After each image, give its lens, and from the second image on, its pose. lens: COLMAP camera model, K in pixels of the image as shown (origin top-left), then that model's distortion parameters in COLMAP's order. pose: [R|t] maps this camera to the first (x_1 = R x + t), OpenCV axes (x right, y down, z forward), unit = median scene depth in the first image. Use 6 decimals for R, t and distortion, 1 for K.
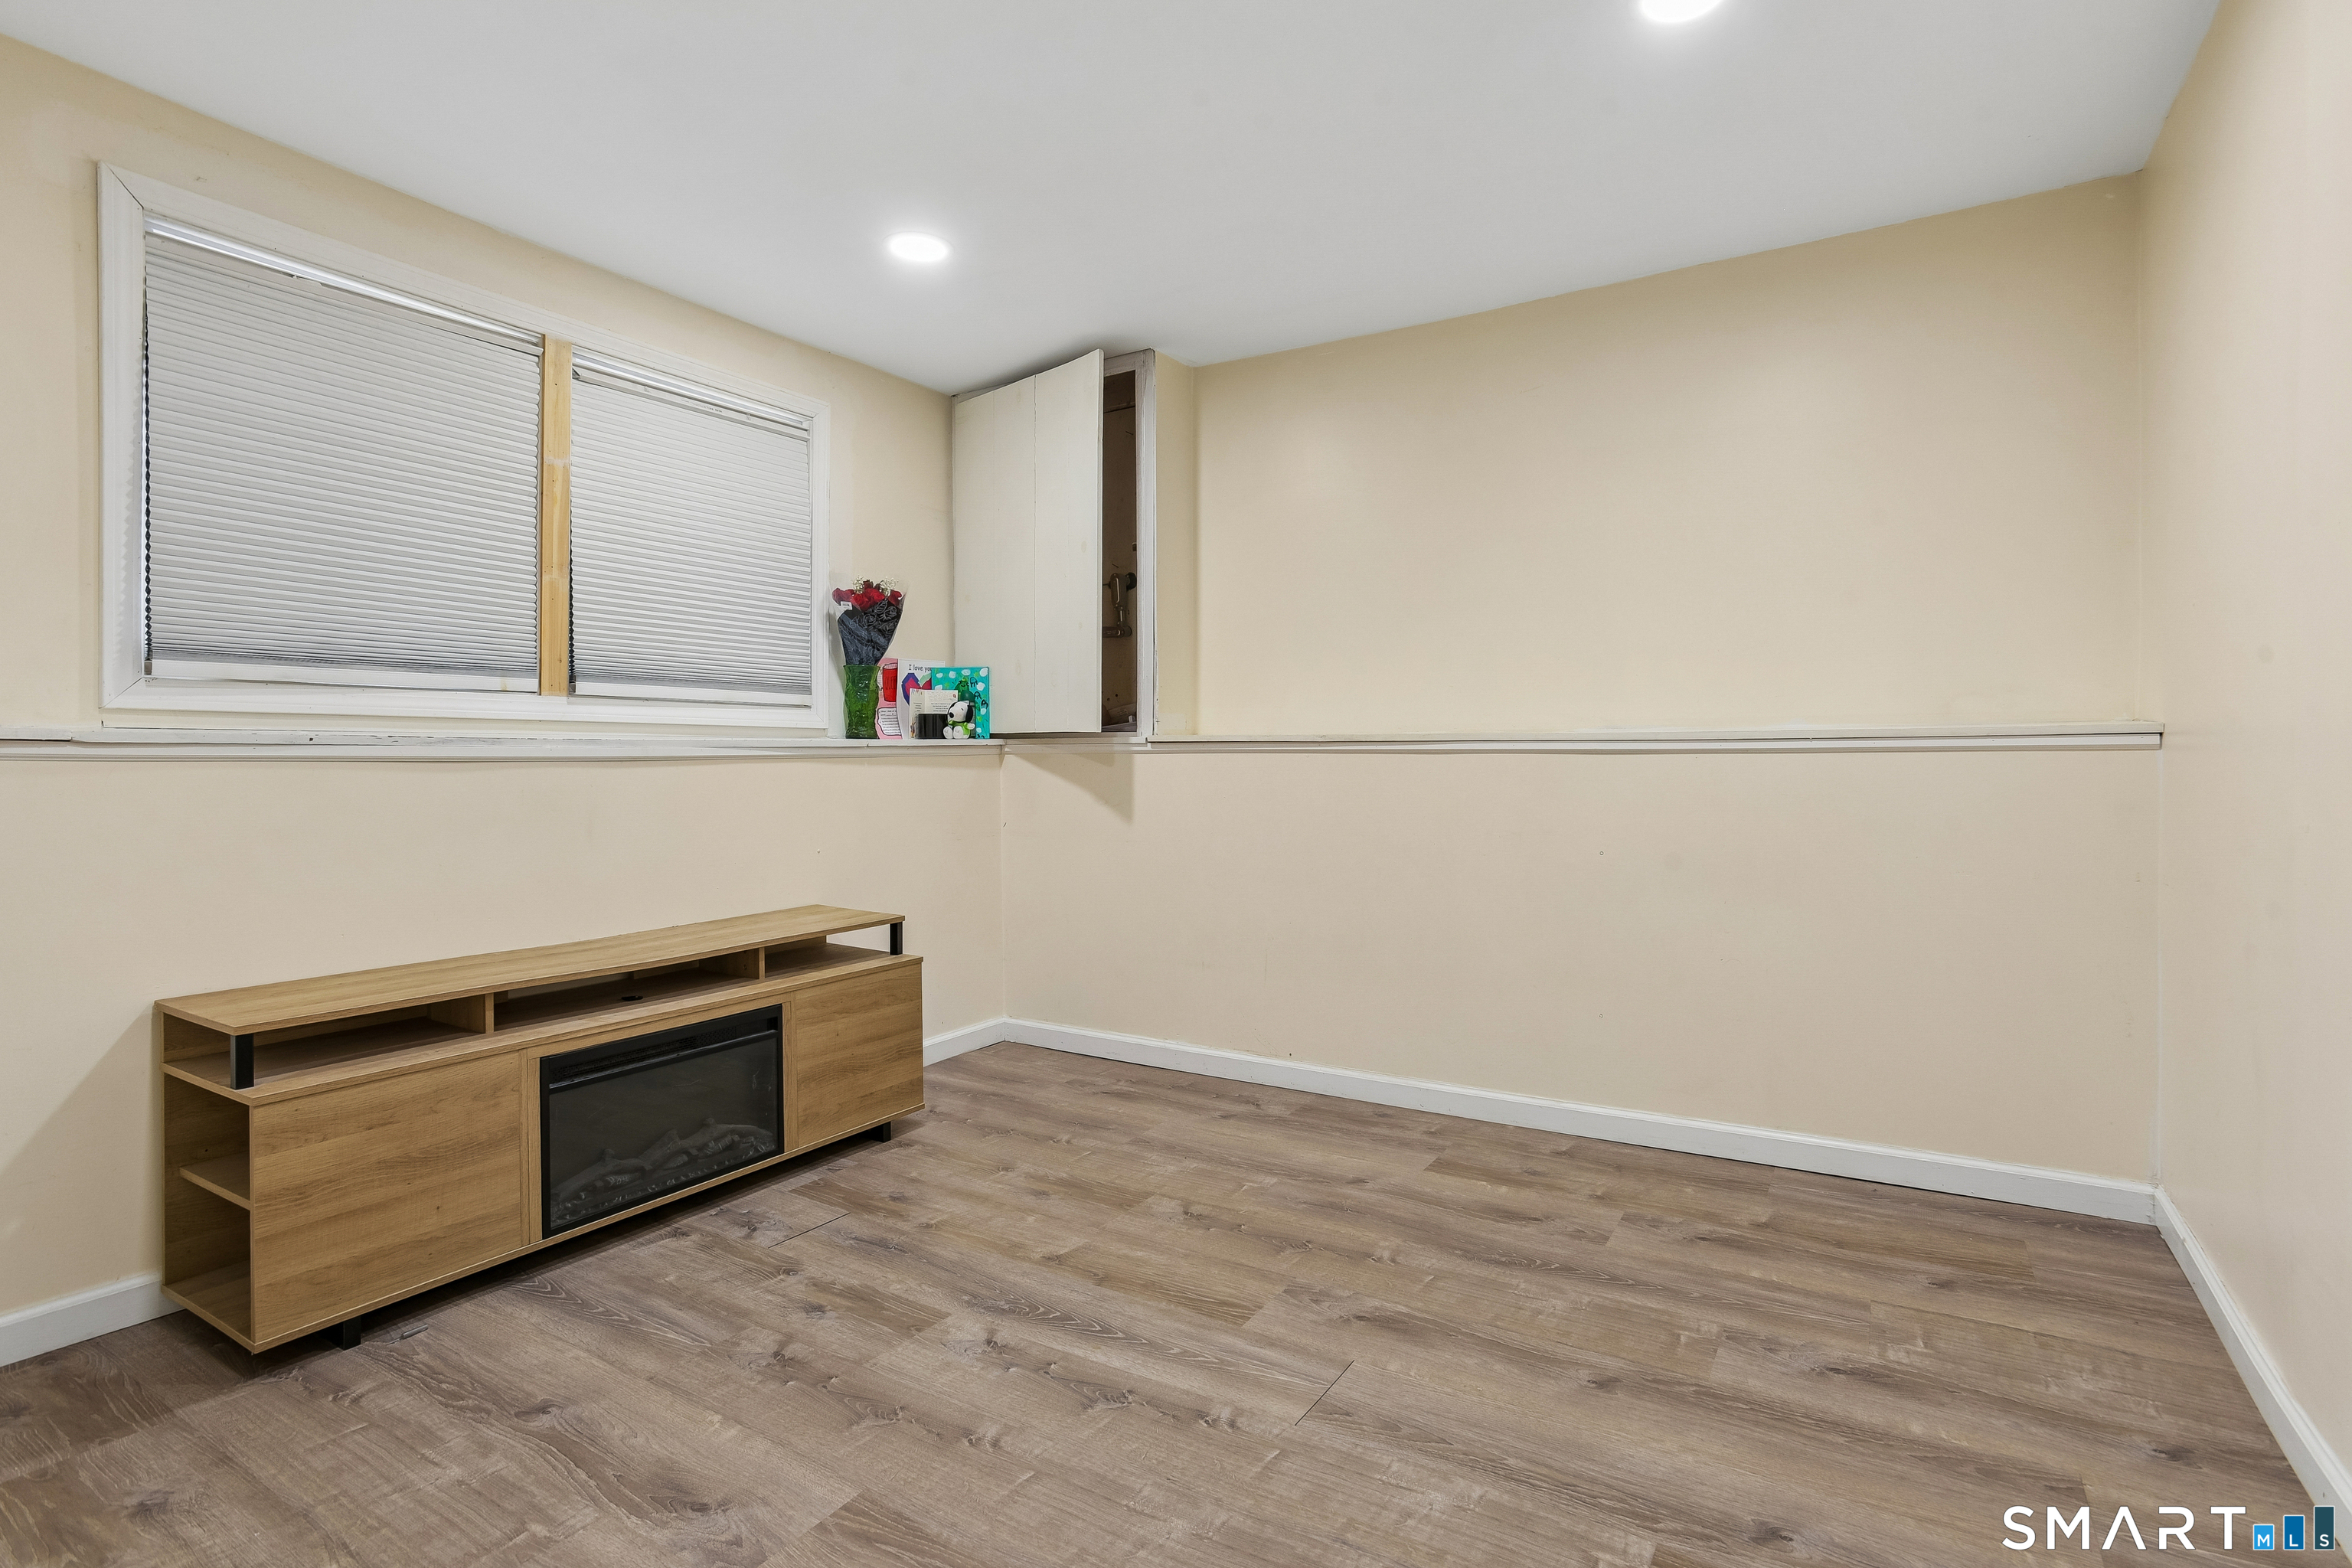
lens RADIAL K [[1129.2, 0, 1180.1], [0, 1129.2, 773.0], [0, 0, 1]] dist [-0.034298, 0.016332]
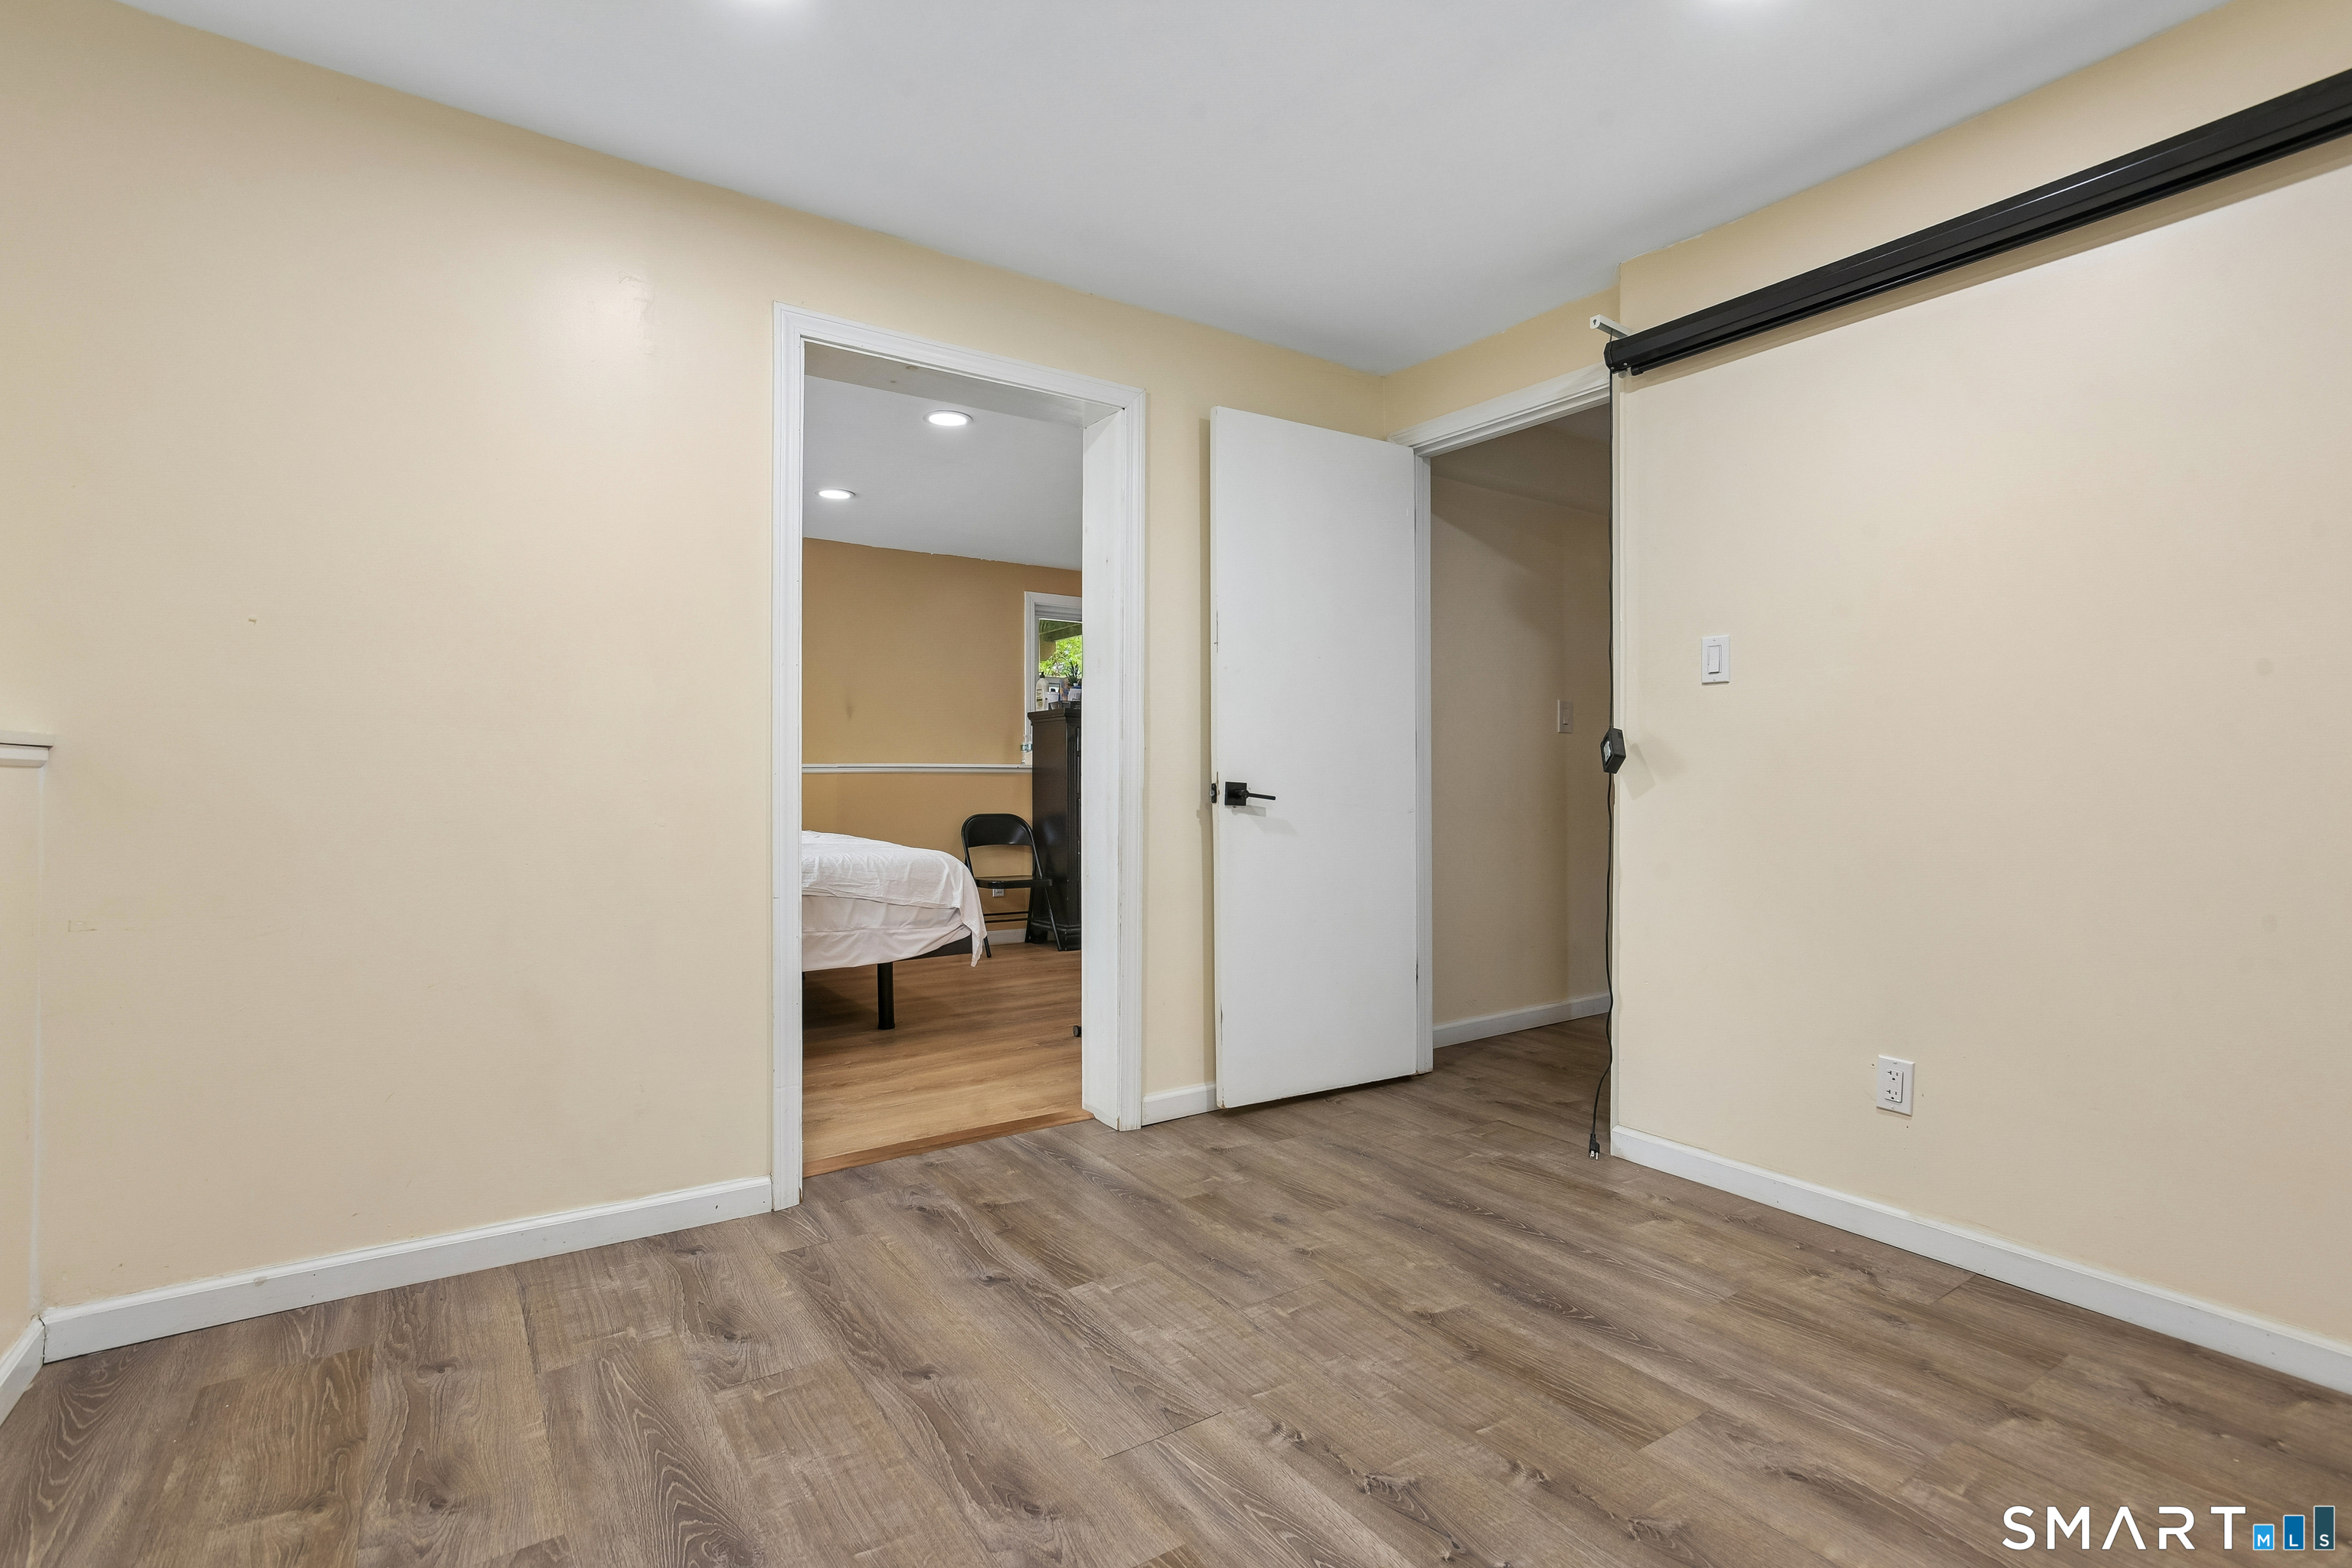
lens RADIAL K [[1129.2, 0, 1173.7], [0, 1129.2, 788.1], [0, 0, 1]] dist [-0.034298, 0.016332]
pose [[-0.917528, 0.004320, 0.397648, -0.257261], [0.011351, 0.999818, 0.015328, -0.019937], [-0.397509, 0.018577, -0.917410, 1.829850]]
